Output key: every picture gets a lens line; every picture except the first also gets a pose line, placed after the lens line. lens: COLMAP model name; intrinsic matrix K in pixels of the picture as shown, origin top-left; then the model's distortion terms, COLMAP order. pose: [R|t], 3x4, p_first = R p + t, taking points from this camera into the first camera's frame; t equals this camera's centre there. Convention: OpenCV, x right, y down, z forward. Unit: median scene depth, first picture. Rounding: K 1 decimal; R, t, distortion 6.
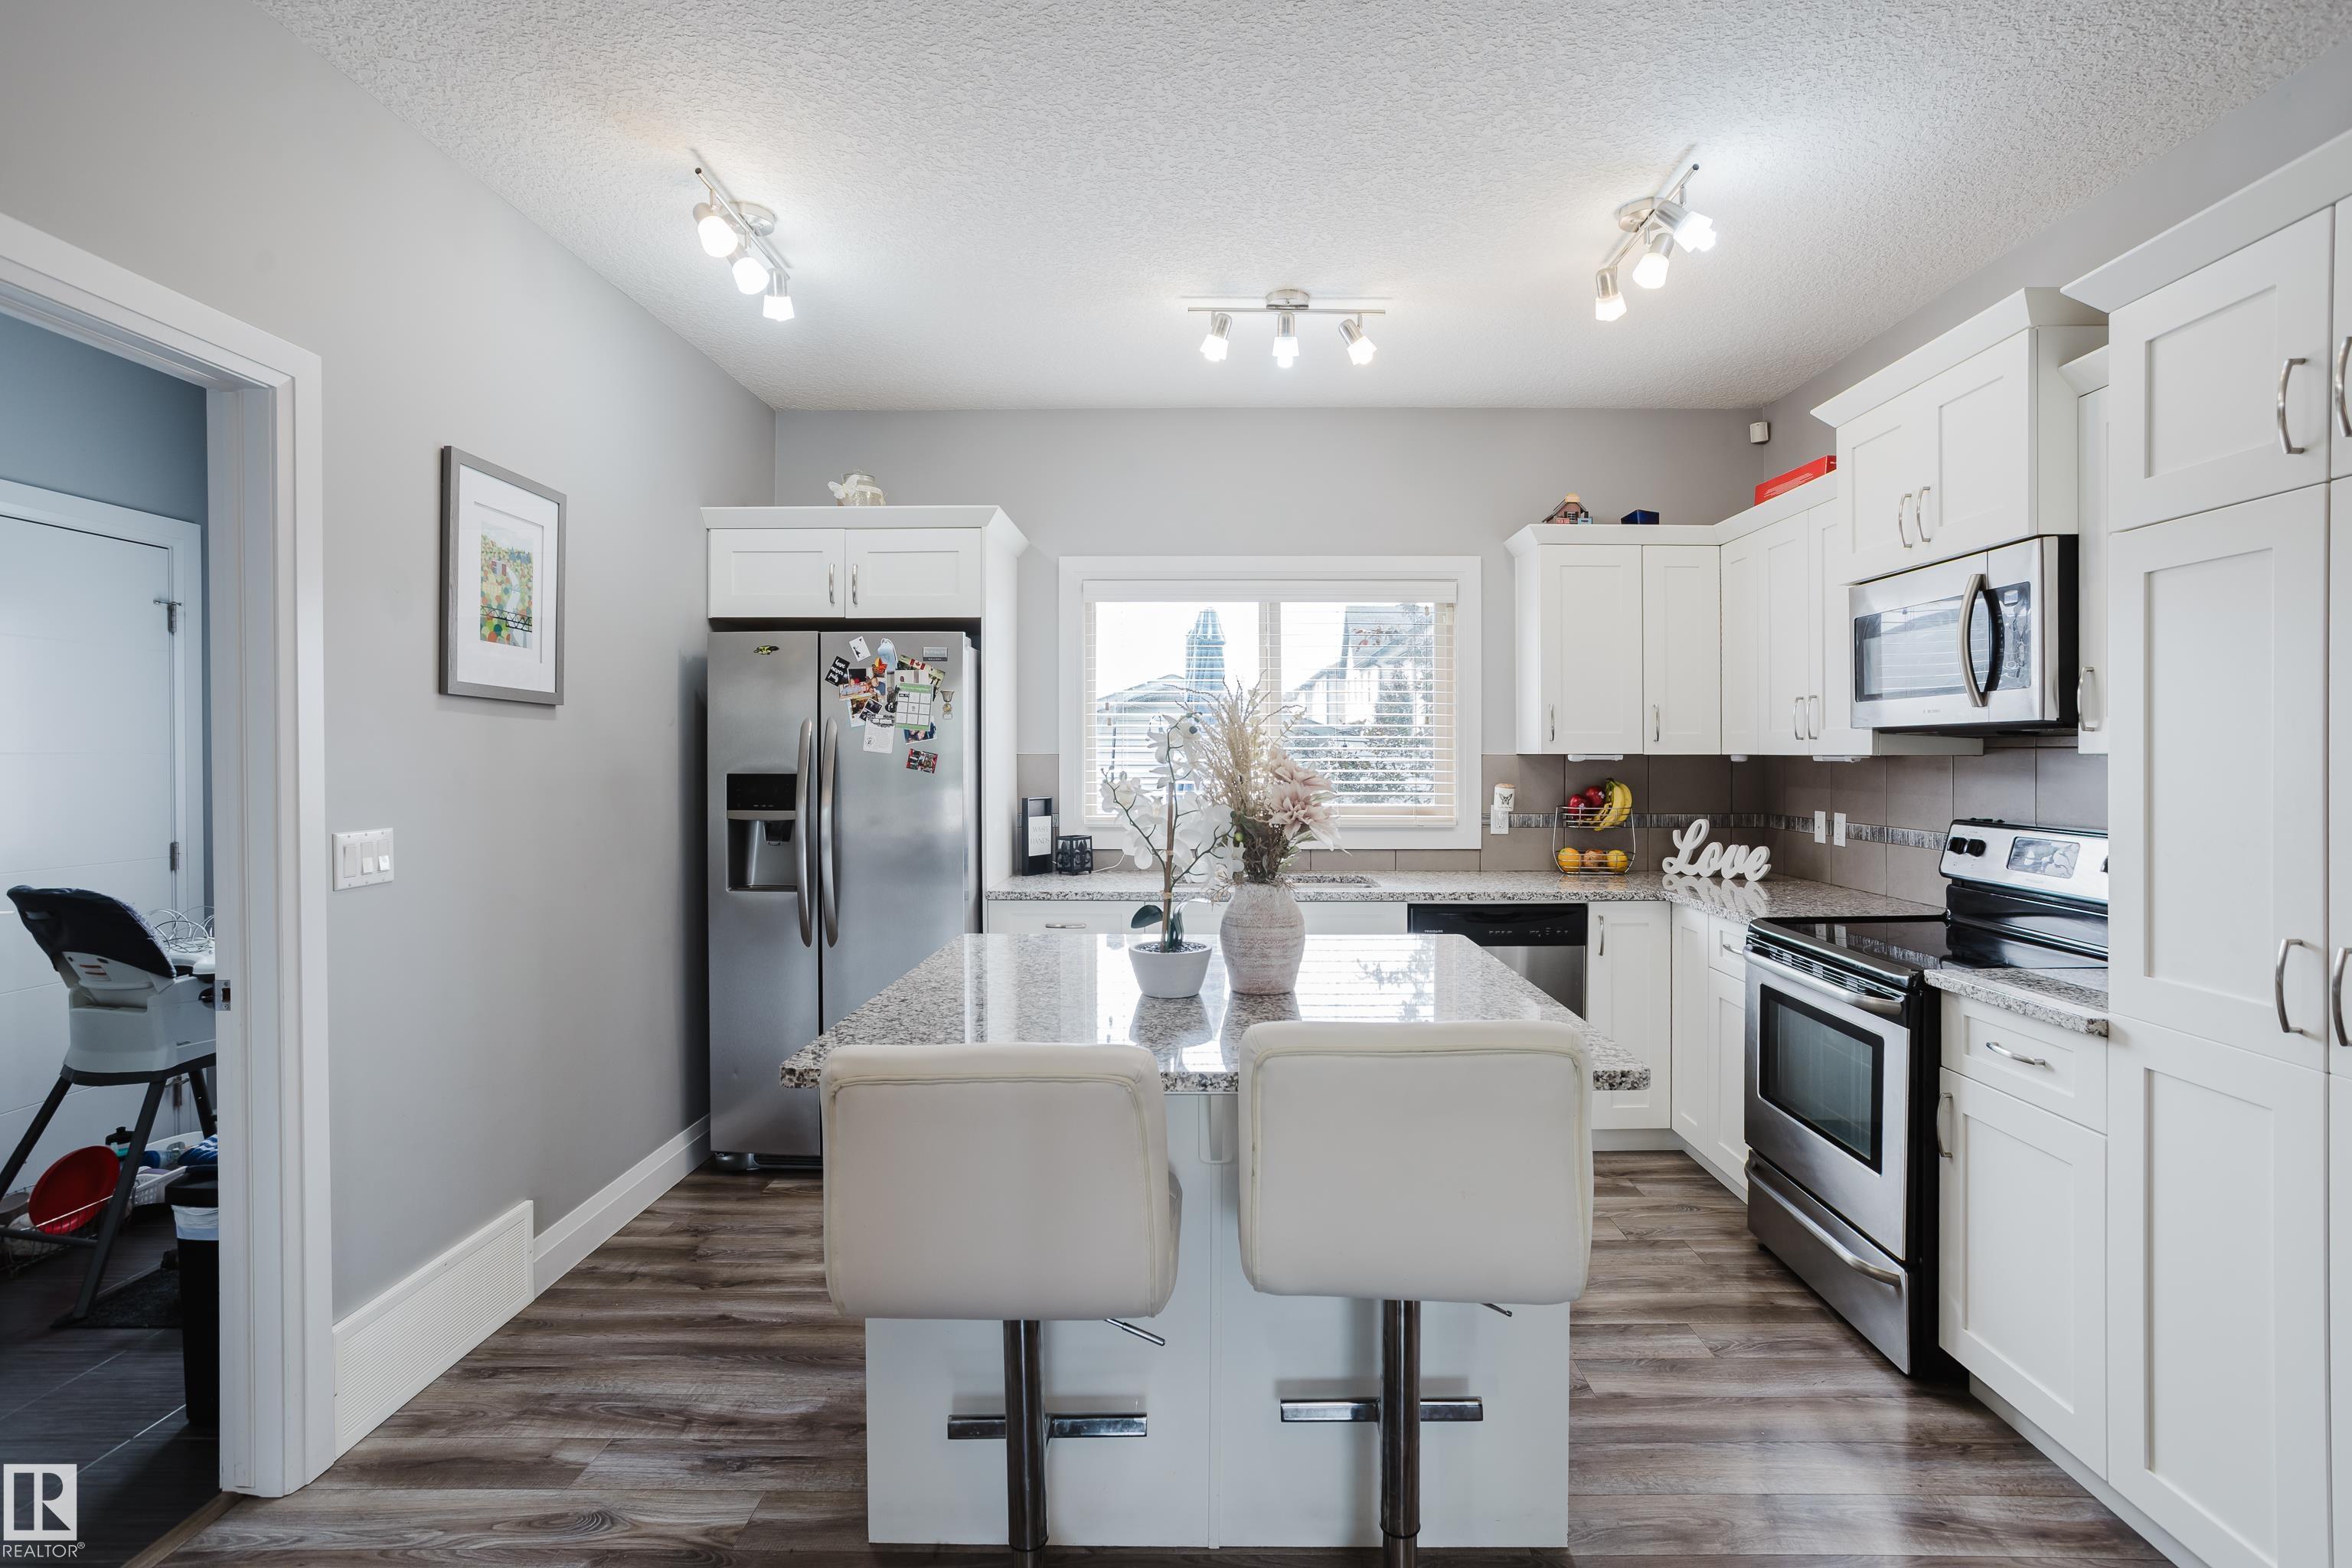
lens RADIAL K [[1147.7, 0, 1197.6], [0, 1147.7, 752.7], [0, 0, 1]] dist [-0.047384, 0.031041]
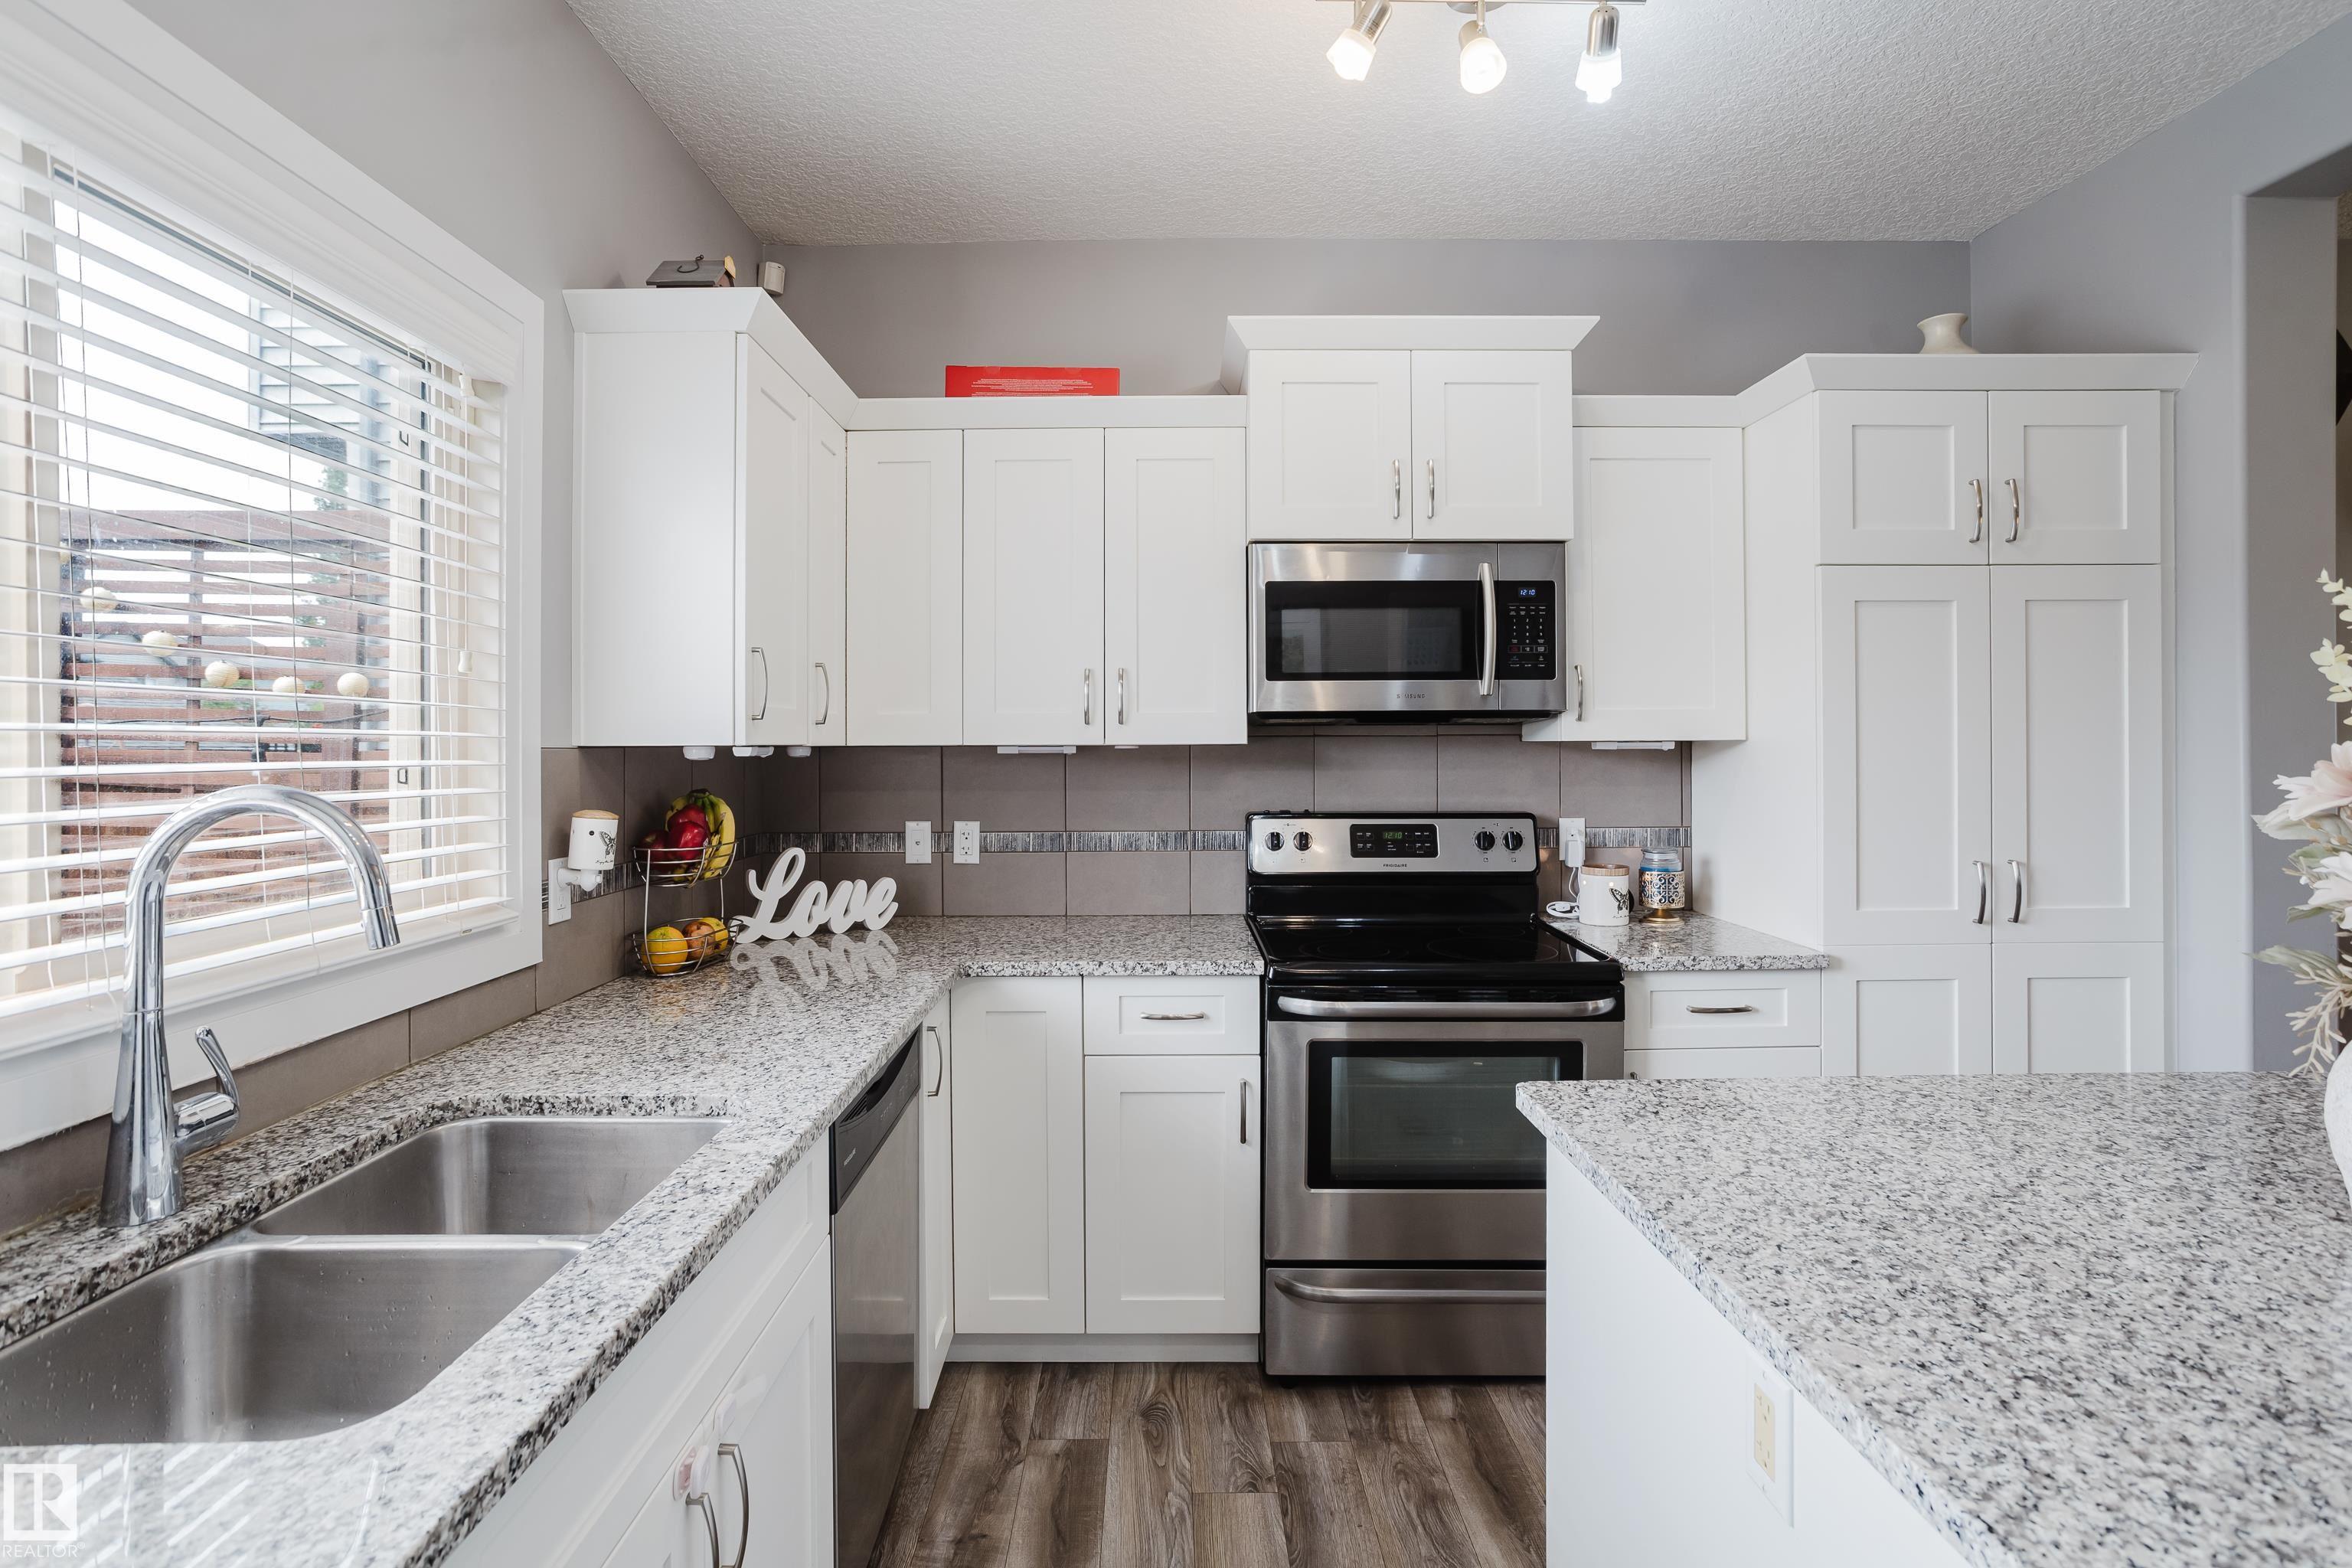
lens RADIAL K [[1147.7, 0, 1165.4], [0, 1147.7, 731.6], [0, 0, 1]] dist [-0.047384, 0.031041]
pose [[-0.014981, 0.013396, 0.999798, -0.235569], [0.004244, 0.999902, -0.013334, 0.003055], [-0.999879, 0.004043, -0.015036, 0.937548]]
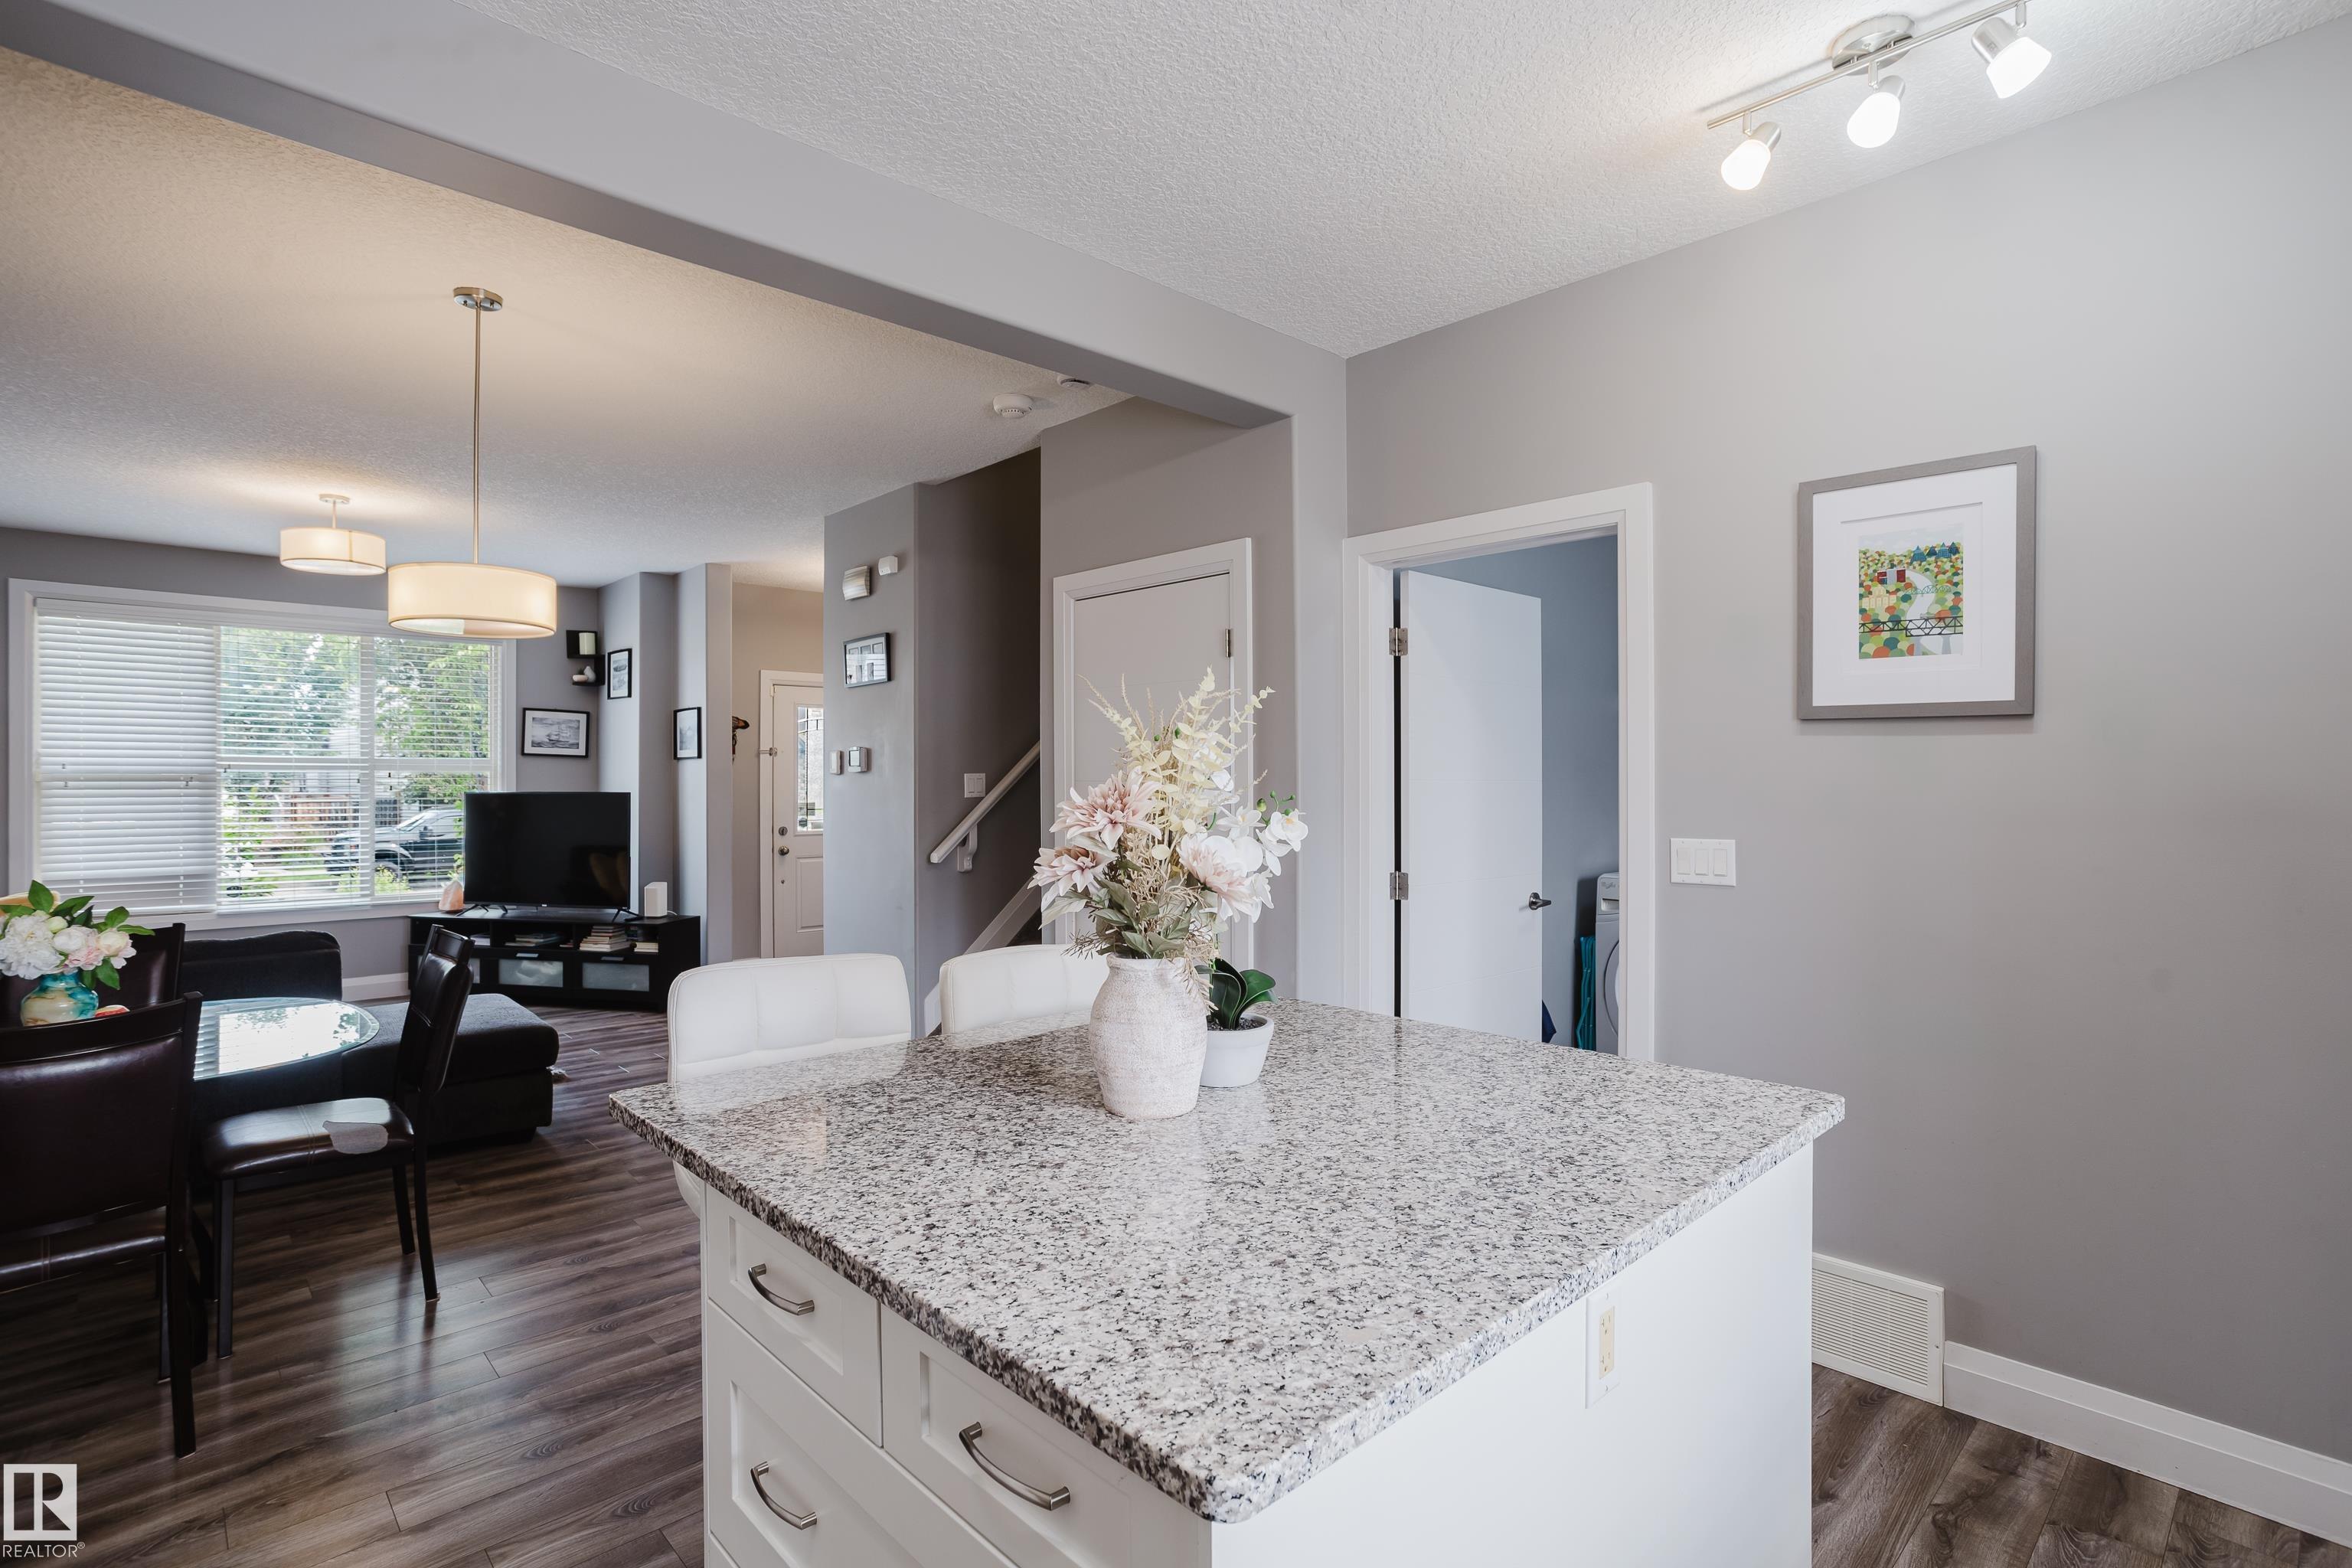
lens RADIAL K [[1147.7, 0, 1188.4], [0, 1147.7, 788.9], [0, 0, 1]] dist [-0.047384, 0.031041]
pose [[-0.713231, 0.007202, -0.700893, 0.332428], [0.003915, 0.999973, 0.006291, 0.002087], [0.700919, 0.001743, -0.713239, 0.942248]]
